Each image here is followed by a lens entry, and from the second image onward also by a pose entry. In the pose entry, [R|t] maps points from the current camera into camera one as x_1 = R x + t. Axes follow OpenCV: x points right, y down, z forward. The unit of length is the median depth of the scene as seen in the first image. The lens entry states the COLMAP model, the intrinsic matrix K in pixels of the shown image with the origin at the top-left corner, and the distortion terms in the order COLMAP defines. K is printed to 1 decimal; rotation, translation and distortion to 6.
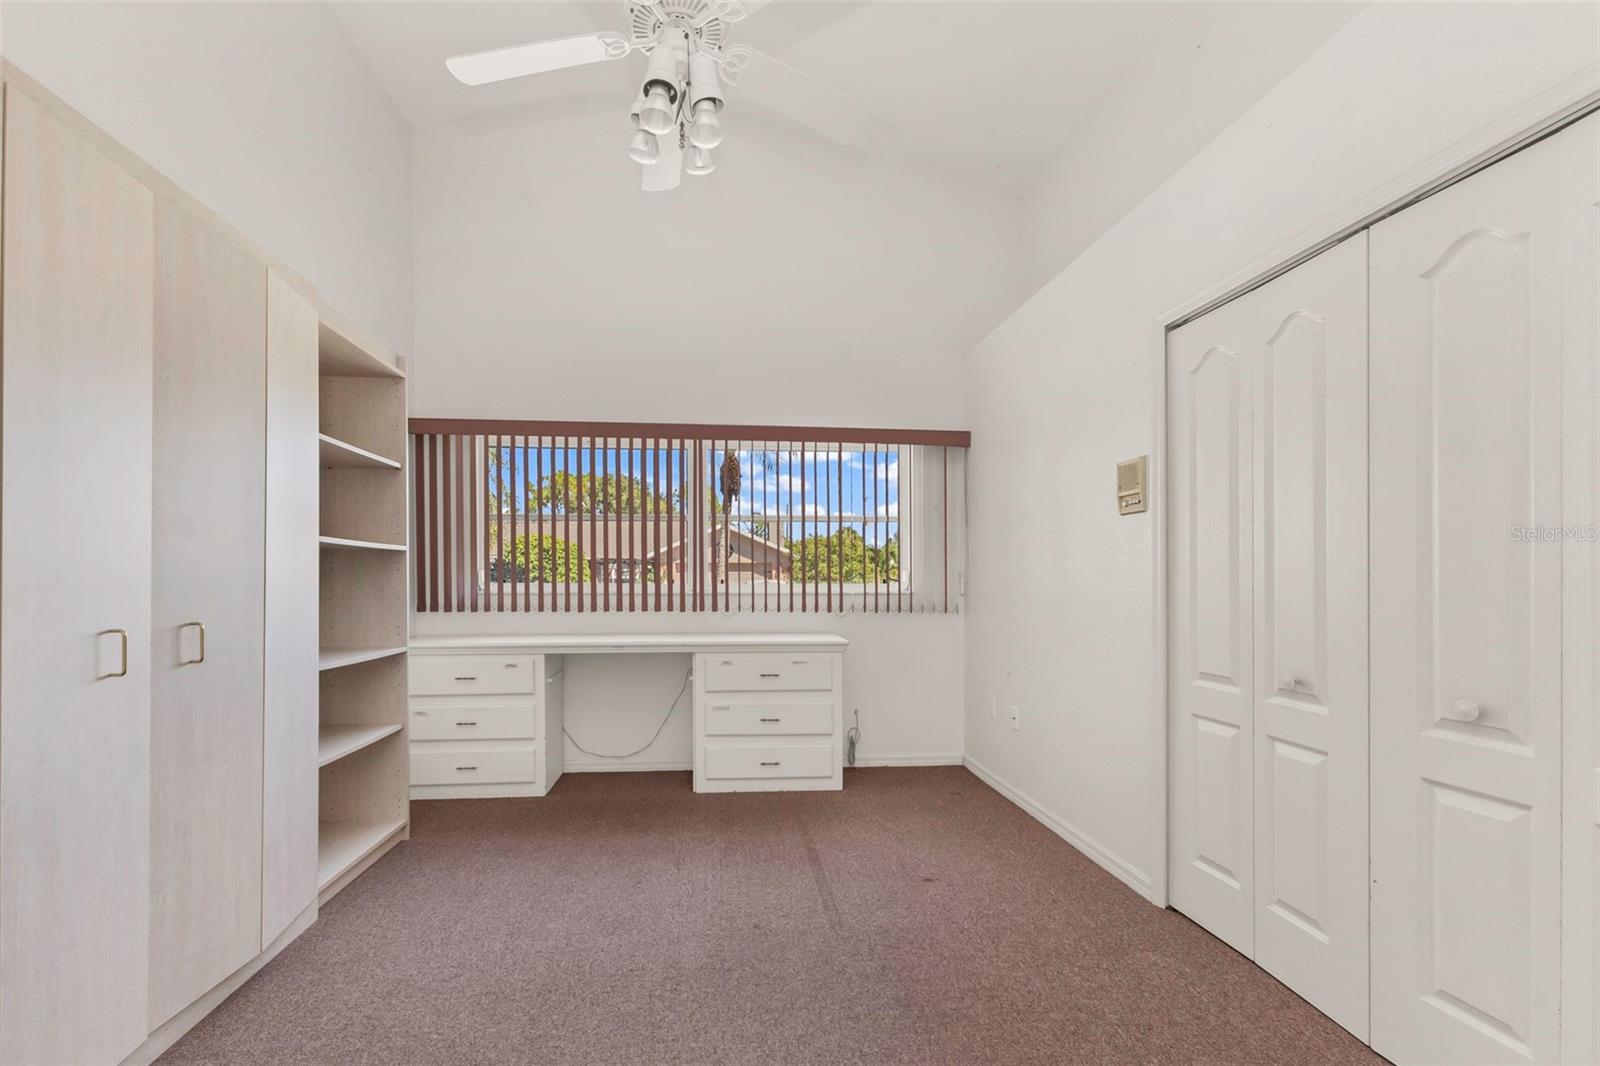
lens RADIAL K [[703.3, 0, 793.0], [0, 703.3, 592.1], [0, 0, 1]] dist [-0.044383, -0.000326]
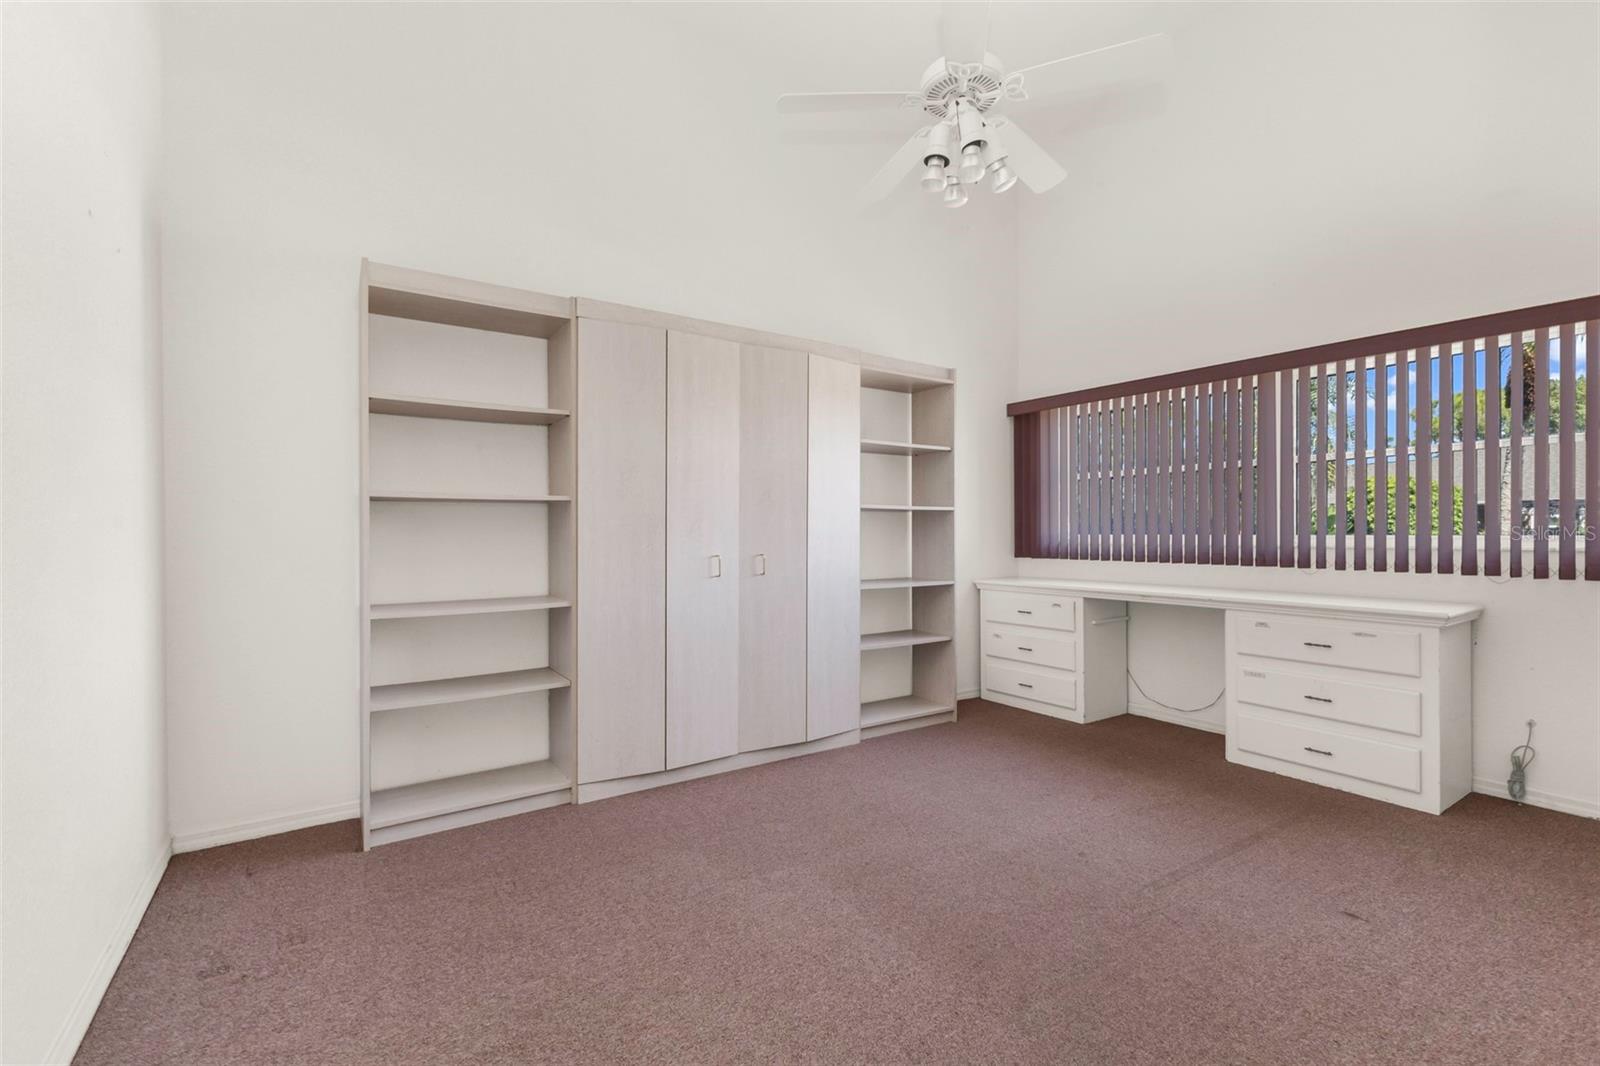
lens RADIAL K [[708.3, 0, 809.1], [0, 708.3, 533.5], [0, 0, 1]] dist [0.012608, -0.000372]
pose [[0.487942, -0.001389, -0.872875, 0.416419], [-0.011761, 0.999897, -0.008165, -0.000107], [0.872797, 0.014250, 0.487875, 0.052187]]
